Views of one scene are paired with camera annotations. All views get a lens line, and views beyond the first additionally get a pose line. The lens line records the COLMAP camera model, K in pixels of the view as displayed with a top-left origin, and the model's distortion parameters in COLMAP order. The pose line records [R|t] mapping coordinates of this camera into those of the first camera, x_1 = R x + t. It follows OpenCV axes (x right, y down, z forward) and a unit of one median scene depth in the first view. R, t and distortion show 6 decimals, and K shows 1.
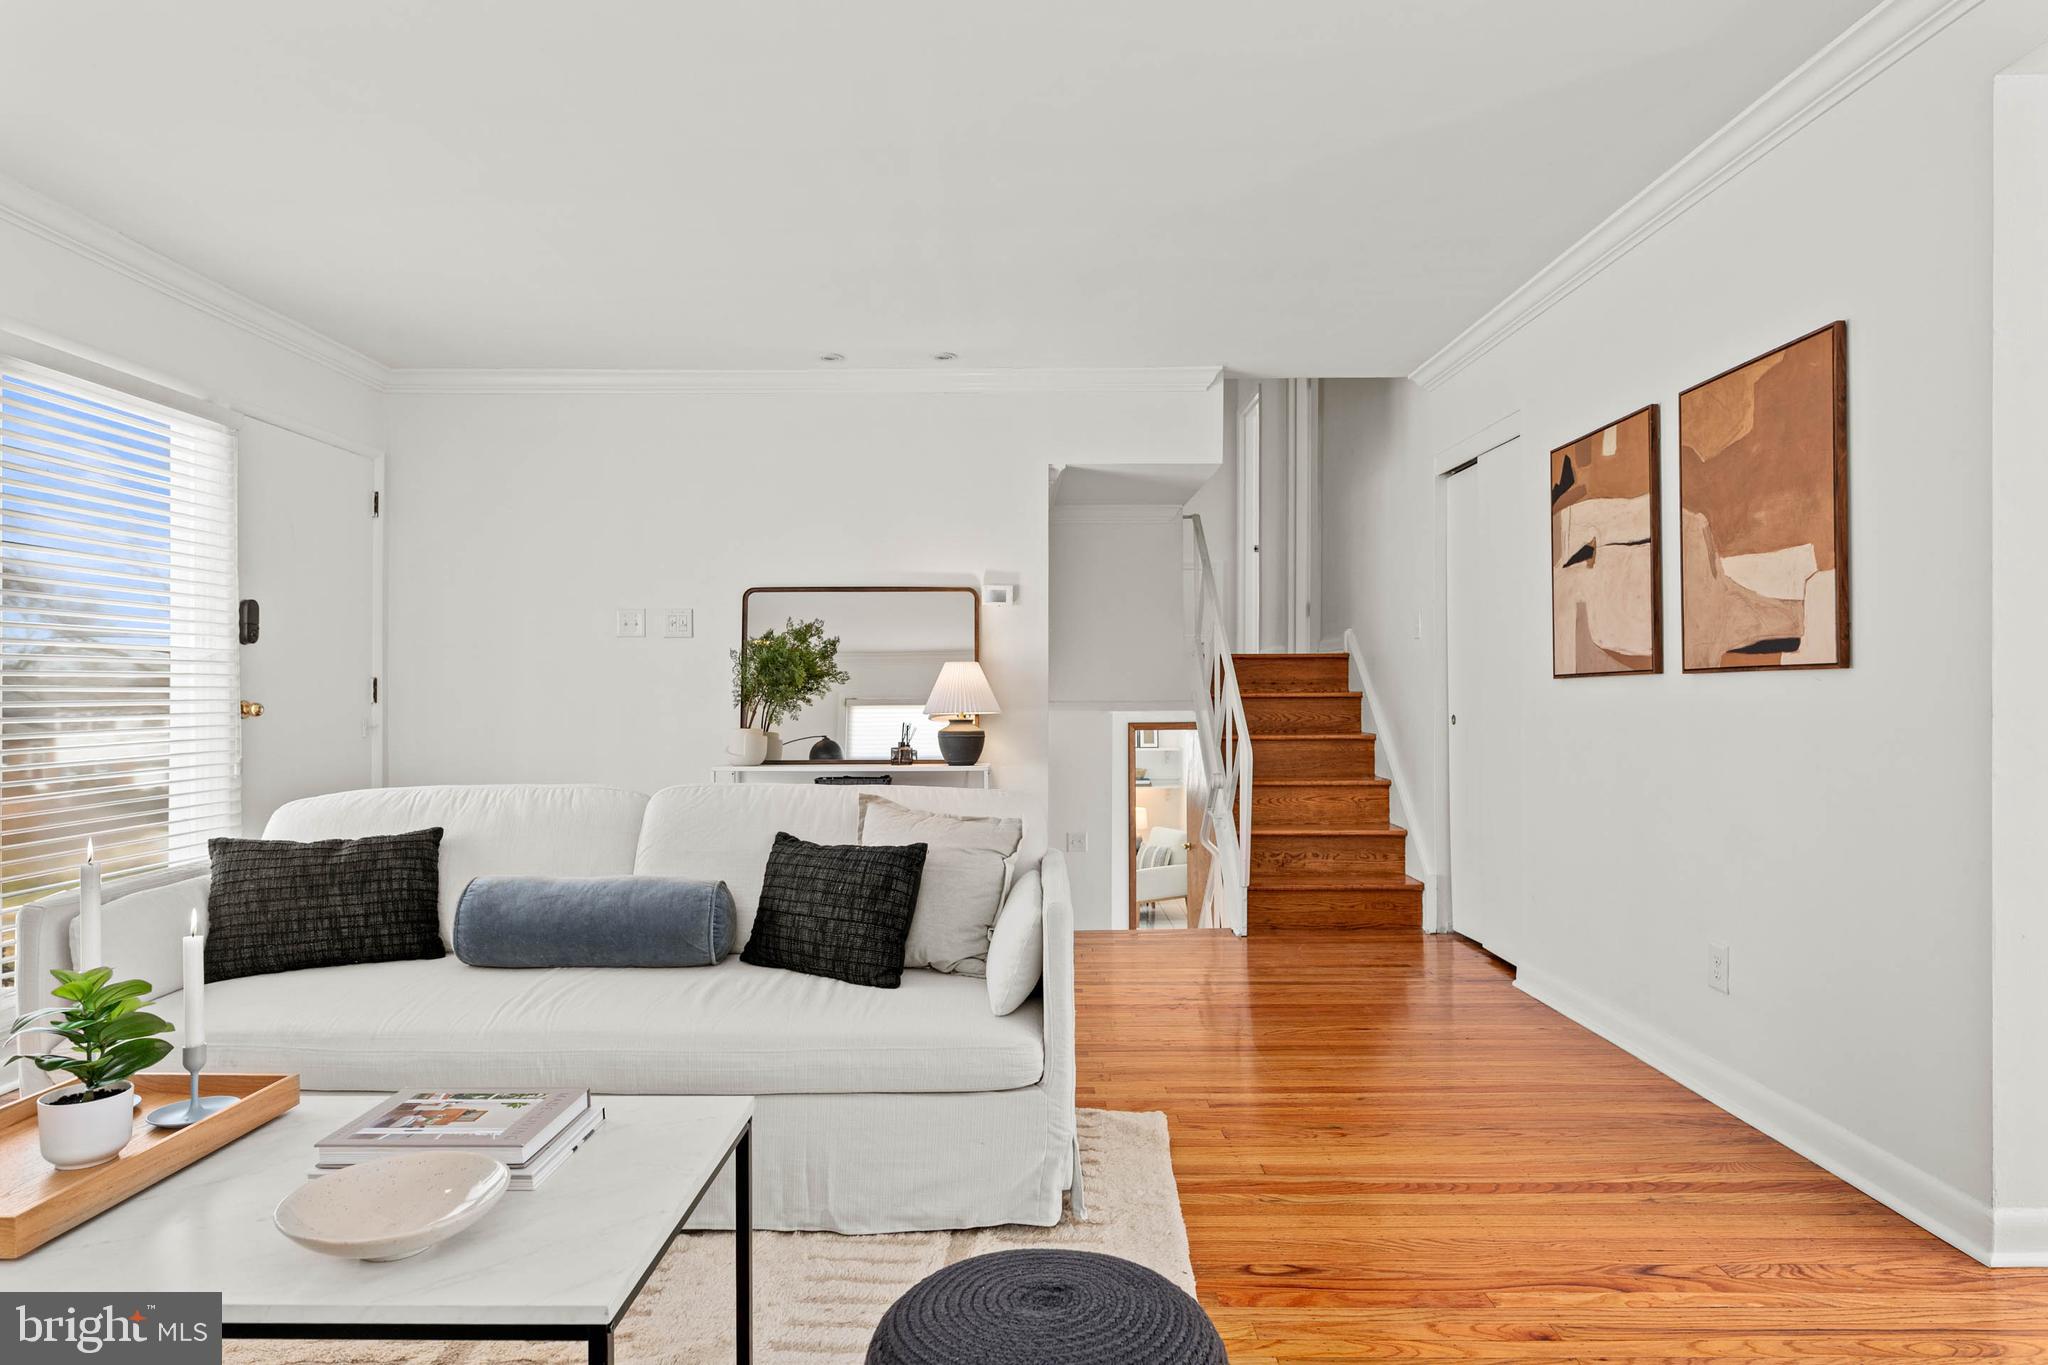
lens RADIAL K [[1183.5, 0, 1027.7], [0, 1183.5, 682.0], [0, 0, 1]] dist [-0.005829, 0.001938]
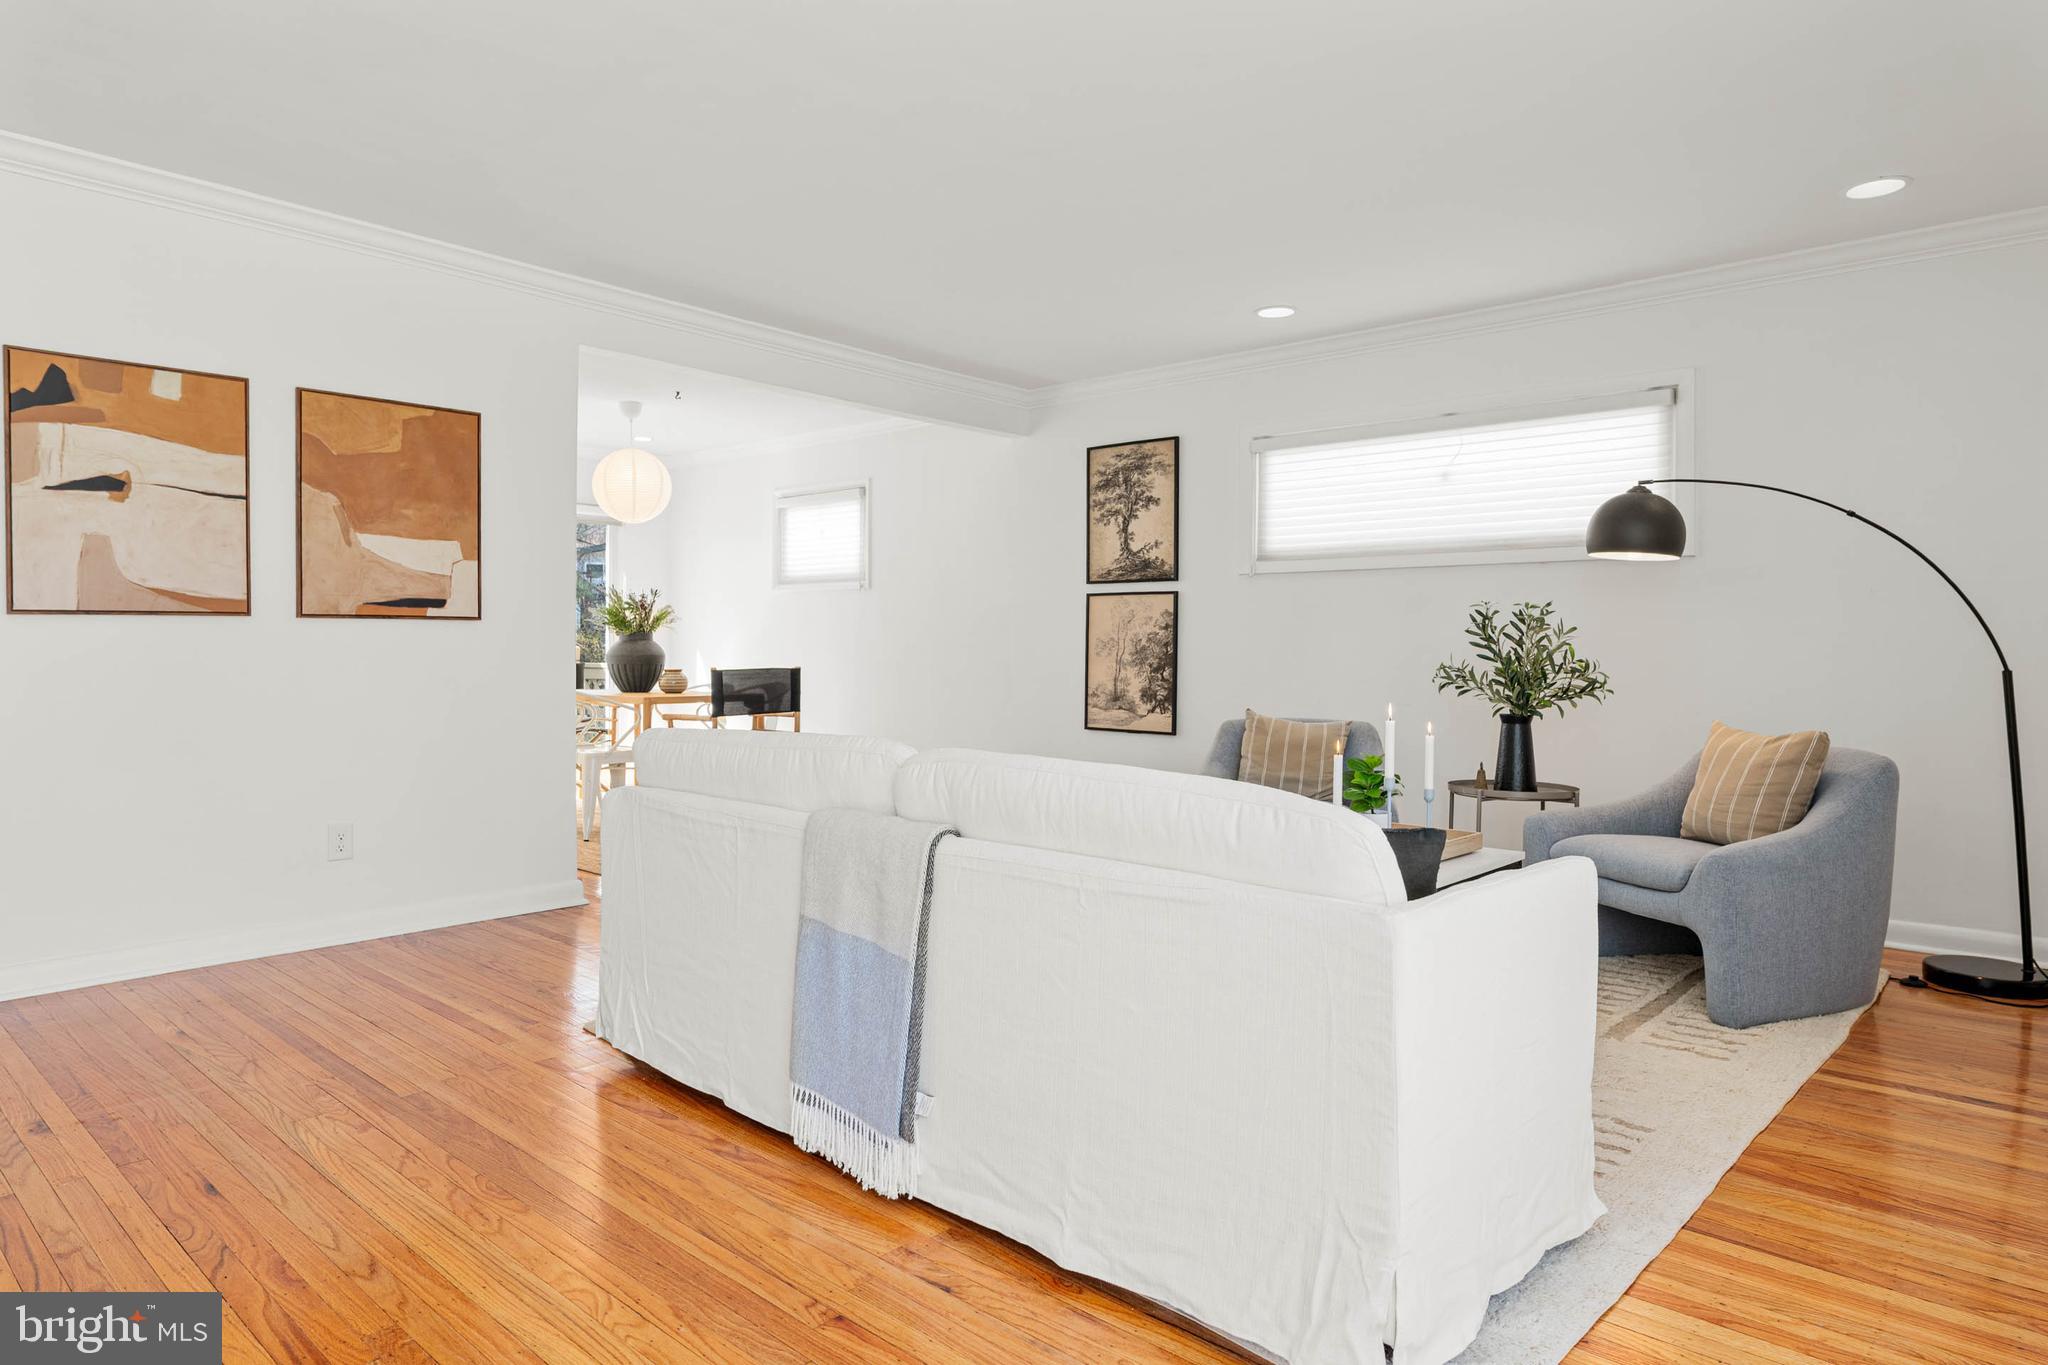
lens RADIAL K [[1183.5, 0, 1011.6], [0, 1183.5, 668.9], [0, 0, 1]] dist [-0.005829, 0.001938]
pose [[-0.745473, -0.011079, 0.666444, -0.899118], [-0.006285, 0.999934, 0.009592, 0.033159], [-0.666507, 0.002962, -0.745493, 1.571722]]
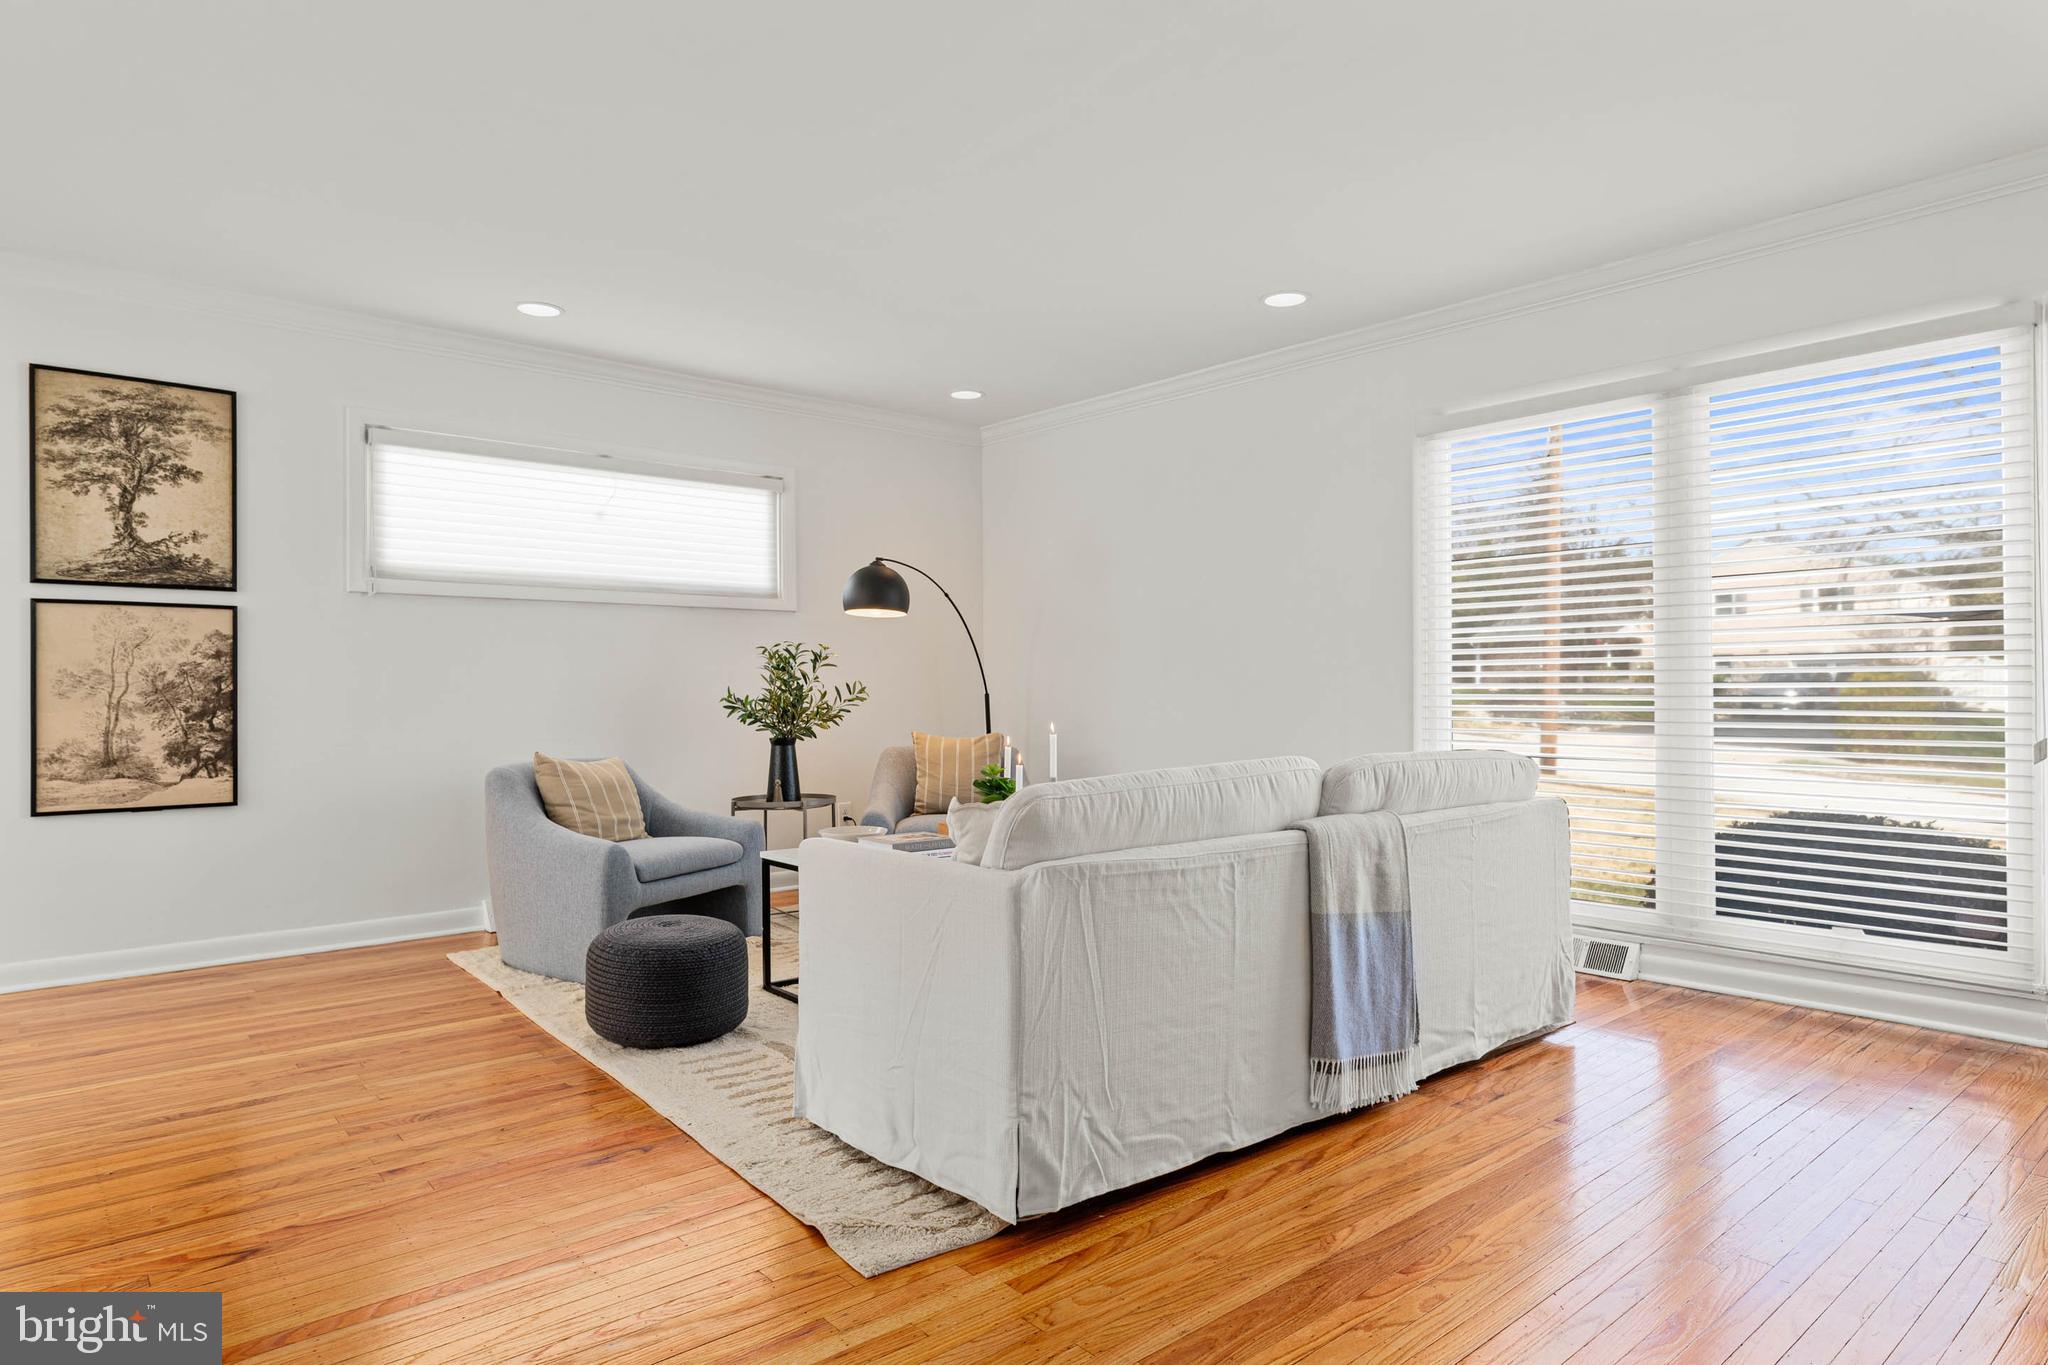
lens RADIAL K [[1183.5, 0, 1021.8], [0, 1183.5, 688.4], [0, 0, 1]] dist [-0.005829, 0.001938]
pose [[-0.761911, 0.008114, -0.647631, 0.497098], [0.010898, 0.999941, -0.000293, 0.030538], [0.647590, -0.007281, -0.761954, 1.615253]]
